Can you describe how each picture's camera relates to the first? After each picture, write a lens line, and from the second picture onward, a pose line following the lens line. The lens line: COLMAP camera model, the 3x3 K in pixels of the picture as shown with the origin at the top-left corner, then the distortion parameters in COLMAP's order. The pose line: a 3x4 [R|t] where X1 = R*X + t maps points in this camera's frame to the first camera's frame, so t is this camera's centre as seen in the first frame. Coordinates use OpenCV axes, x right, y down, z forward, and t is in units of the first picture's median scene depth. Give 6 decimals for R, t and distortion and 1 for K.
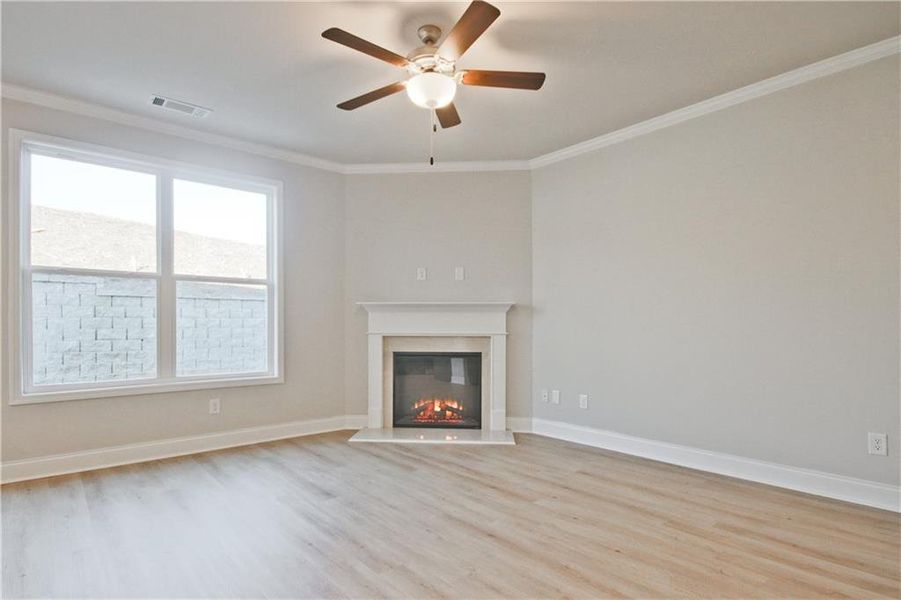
lens RADIAL K [[472.2, 0, 446.5], [0, 472.2, 330.6], [0, 0, 1]] dist [-0.001971, -0.000041]
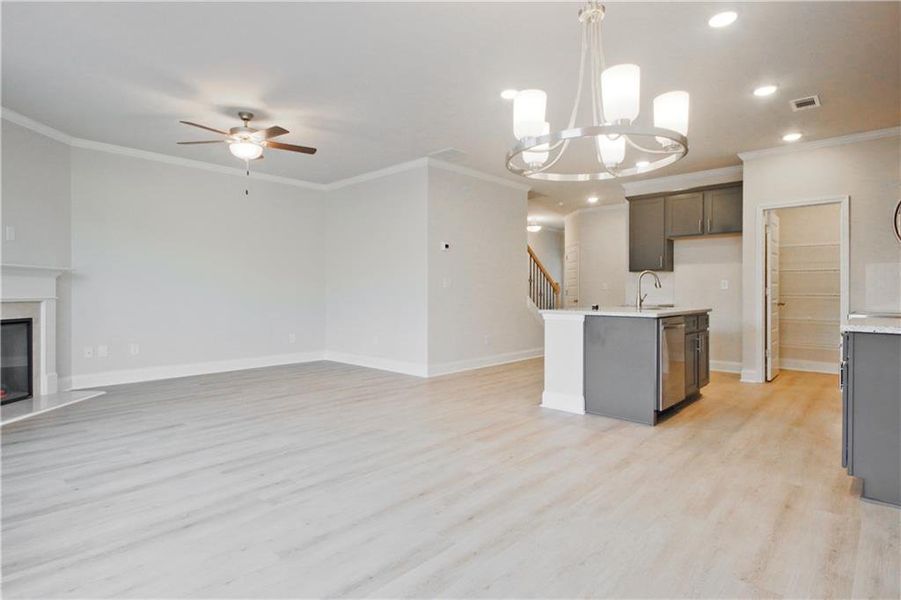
lens RADIAL K [[472.1, 0, 447.4], [0, 472.1, 297.3], [0, 0, 1]] dist [-0.001152, -0.000070]
pose [[-0.121601, -0.007166, 0.992553, -0.998221], [0.007720, 0.999937, 0.008165, 0.002456], [-0.992549, 0.008655, -0.121538, 0.276771]]
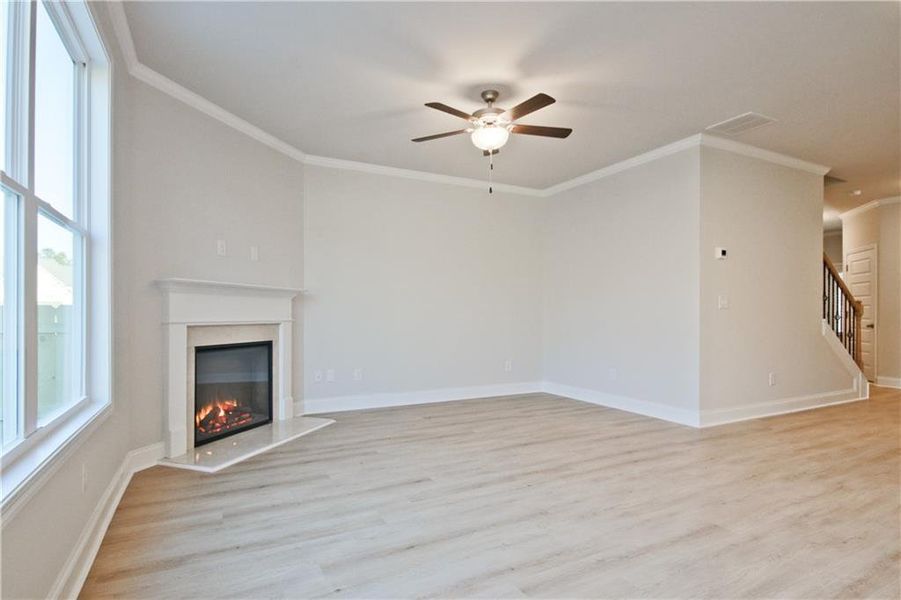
lens RADIAL K [[469.1, 0, 449.0], [0, 469.1, 318.3], [0, 0, 1]] dist [0.000369, 0.000477]
pose [[0.220699, -0.006900, 0.975317, -0.764886], [0.005551, 0.999968, 0.005818, -0.001441], [-0.975326, 0.004130, 0.220730, 0.457709]]
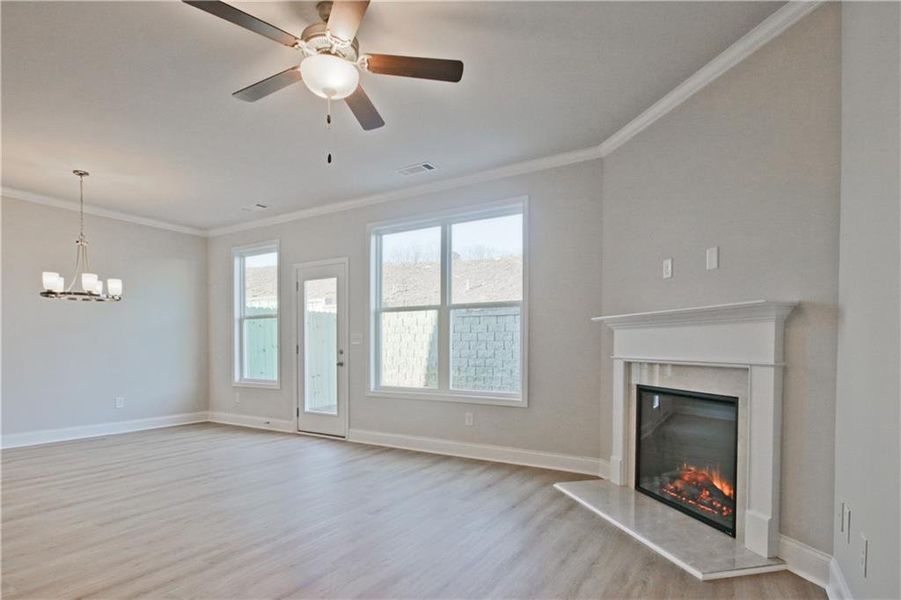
lens RADIAL K [[481.5, 0, 449.9], [0, 481.5, 356.8], [0, 0, 1]] dist [0.003812, 0.000655]
pose [[0.311567, 0.020569, -0.950002, 0.499997], [-0.012889, 0.999765, 0.017419, -0.005400], [0.950137, 0.006817, 0.311759, 0.520586]]
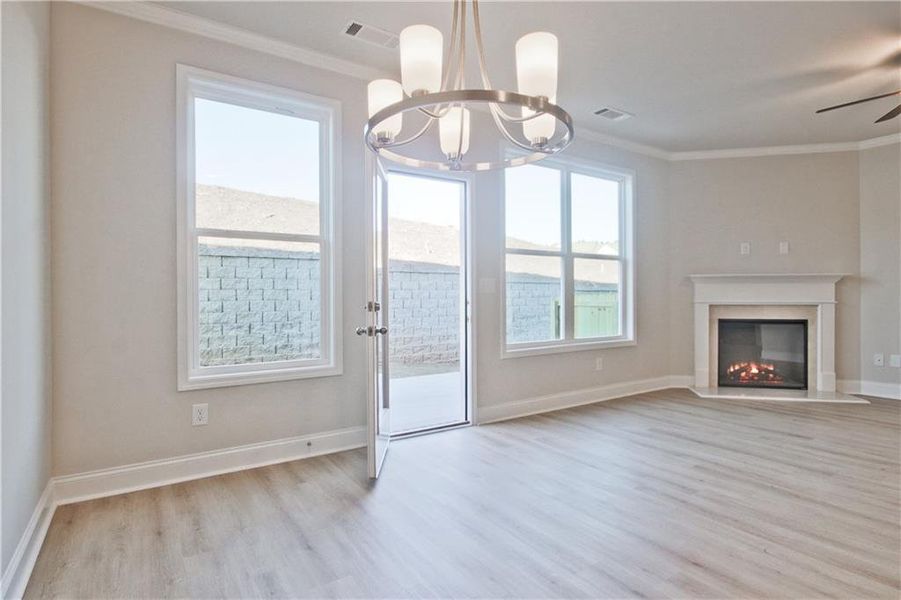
lens RADIAL K [[472.1, 0, 447.4], [0, 472.1, 297.3], [0, 0, 1]] dist [-0.001152, -0.000070]
pose [[0.992892, -0.002635, -0.118987, -0.630030], [0.001294, 0.999935, -0.011348, 0.005999], [0.119009, 0.011114, 0.992831, -0.183821]]
